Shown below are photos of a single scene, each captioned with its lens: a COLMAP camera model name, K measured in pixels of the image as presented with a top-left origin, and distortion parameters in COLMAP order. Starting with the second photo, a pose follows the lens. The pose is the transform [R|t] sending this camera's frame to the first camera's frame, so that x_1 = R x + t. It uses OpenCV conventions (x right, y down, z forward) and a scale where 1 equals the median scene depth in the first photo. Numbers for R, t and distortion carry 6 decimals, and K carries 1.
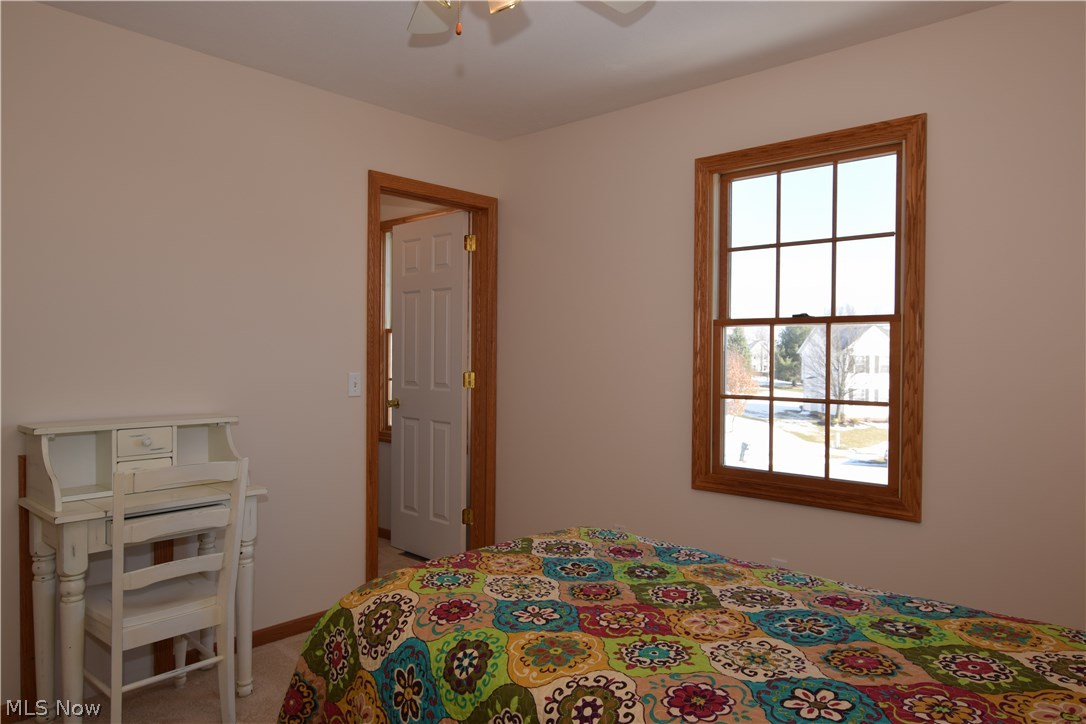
lens RADIAL K [[724.1, 0, 543.0], [0, 724.1, 362.0], [0, 0, 1]] dist [-0.008912, -0.001722]
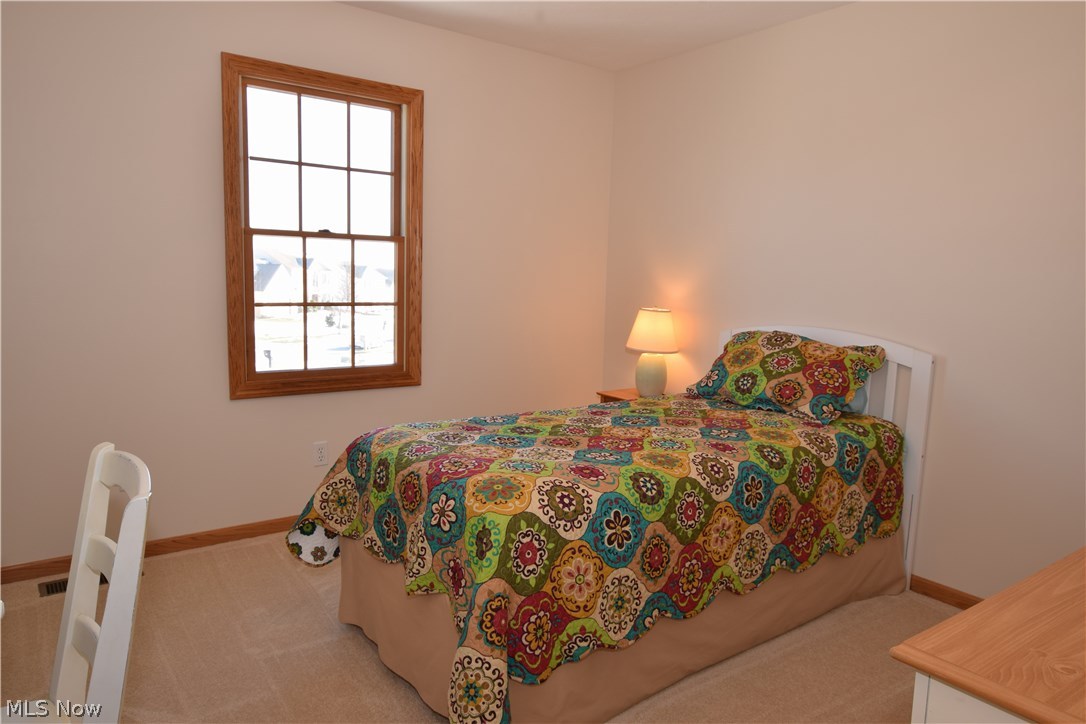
lens RADIAL K [[724.1, 0, 543.0], [0, 724.1, 362.0], [0, 0, 1]] dist [-0.008912, -0.001722]
pose [[0.187499, -0.123685, 0.974447, -0.814963], [-0.016698, 0.991496, 0.129062, -0.013230], [-0.982123, -0.040471, 0.183839, 0.492894]]
